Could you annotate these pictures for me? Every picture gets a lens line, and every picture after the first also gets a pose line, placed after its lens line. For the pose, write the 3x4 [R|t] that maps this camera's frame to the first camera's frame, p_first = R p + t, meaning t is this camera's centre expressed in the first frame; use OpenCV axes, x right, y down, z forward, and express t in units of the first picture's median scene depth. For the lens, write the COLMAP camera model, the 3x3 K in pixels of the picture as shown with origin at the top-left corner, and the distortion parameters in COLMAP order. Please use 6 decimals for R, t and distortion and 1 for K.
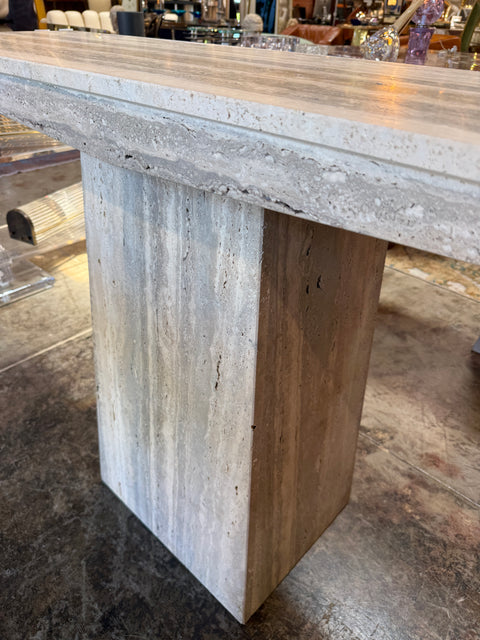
lens RADIAL K [[467.4, 0, 242.0], [0, 467.4, 320.2], [0, 0, 1]] dist [-0.009224, -0.002620]
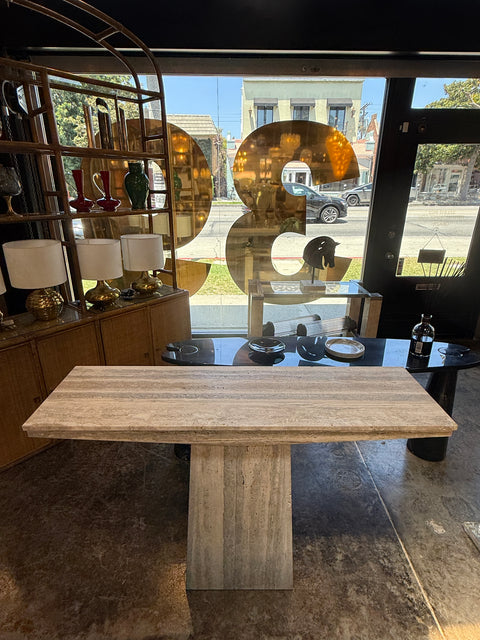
lens RADIAL K [[347.1, 0, 240.0], [0, 347.1, 320.0], [0, 0, 1]] dist [0.003932, 0.000449]
pose [[-0.729989, 0.212921, -0.649447, 0.725302], [-0.407354, 0.627467, 0.663587, -1.261958], [0.548798, 0.748966, -0.371309, 0.810849]]
